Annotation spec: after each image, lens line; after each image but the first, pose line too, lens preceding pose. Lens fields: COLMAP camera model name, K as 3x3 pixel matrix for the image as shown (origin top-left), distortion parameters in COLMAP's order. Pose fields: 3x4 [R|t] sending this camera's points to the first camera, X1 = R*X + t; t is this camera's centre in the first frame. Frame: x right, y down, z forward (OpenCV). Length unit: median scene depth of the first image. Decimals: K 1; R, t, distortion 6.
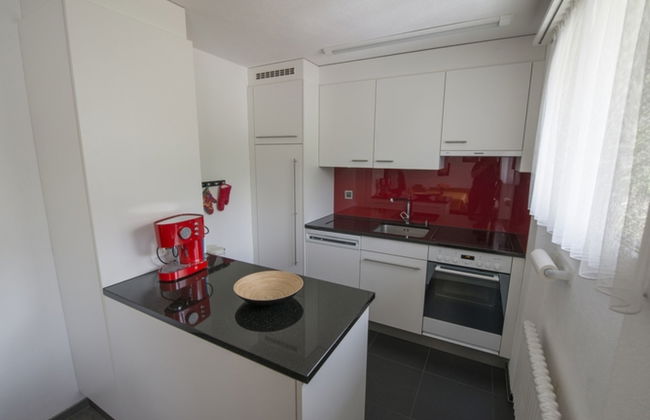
lens RADIAL K [[291.3, 0, 325.0], [0, 291.3, 210.7], [0, 0, 1]] dist [-0.014232, 0.000083]
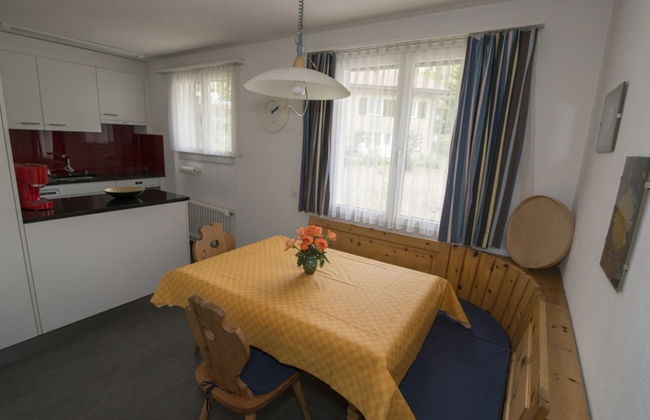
lens RADIAL K [[315.7, 0, 325.1], [0, 315.7, 208.3], [0, 0, 1]] dist [0.000817, 0.000099]
pose [[0.083771, -0.222405, 0.971349, -1.237361], [0.123722, 0.969554, 0.211324, 0.041295], [-0.988775, 0.102475, 0.108737, -0.303220]]
